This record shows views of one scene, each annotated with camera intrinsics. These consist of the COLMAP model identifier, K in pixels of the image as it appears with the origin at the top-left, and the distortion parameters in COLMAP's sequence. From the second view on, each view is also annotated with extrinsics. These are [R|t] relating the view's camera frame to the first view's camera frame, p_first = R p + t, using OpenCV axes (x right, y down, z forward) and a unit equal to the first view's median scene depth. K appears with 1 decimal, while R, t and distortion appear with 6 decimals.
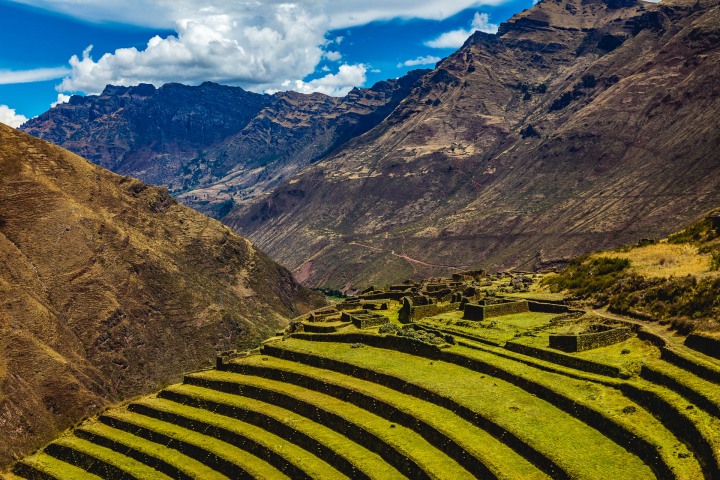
lens RADIAL K [[988.9, 0, 360.0], [0, 988.9, 240.0], [0, 0, 1]] dist [0.008502, 0.026255]
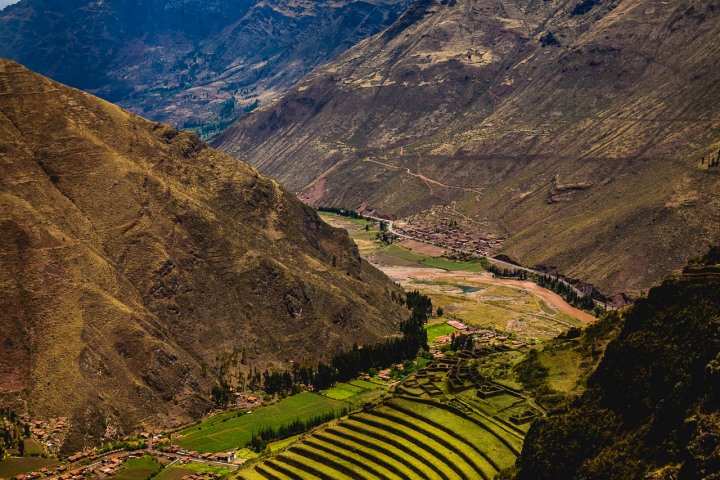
lens RADIAL K [[1136.9, 0, 360.0], [0, 1136.9, 240.0], [0, 0, 1]] dist [0.025327, 0.011493]
pose [[0.999976, -0.006735, -0.001521, -0.014292], [0.006866, 0.993268, 0.115634, -0.052199], [0.000732, -0.115642, 0.993291, -0.141086]]
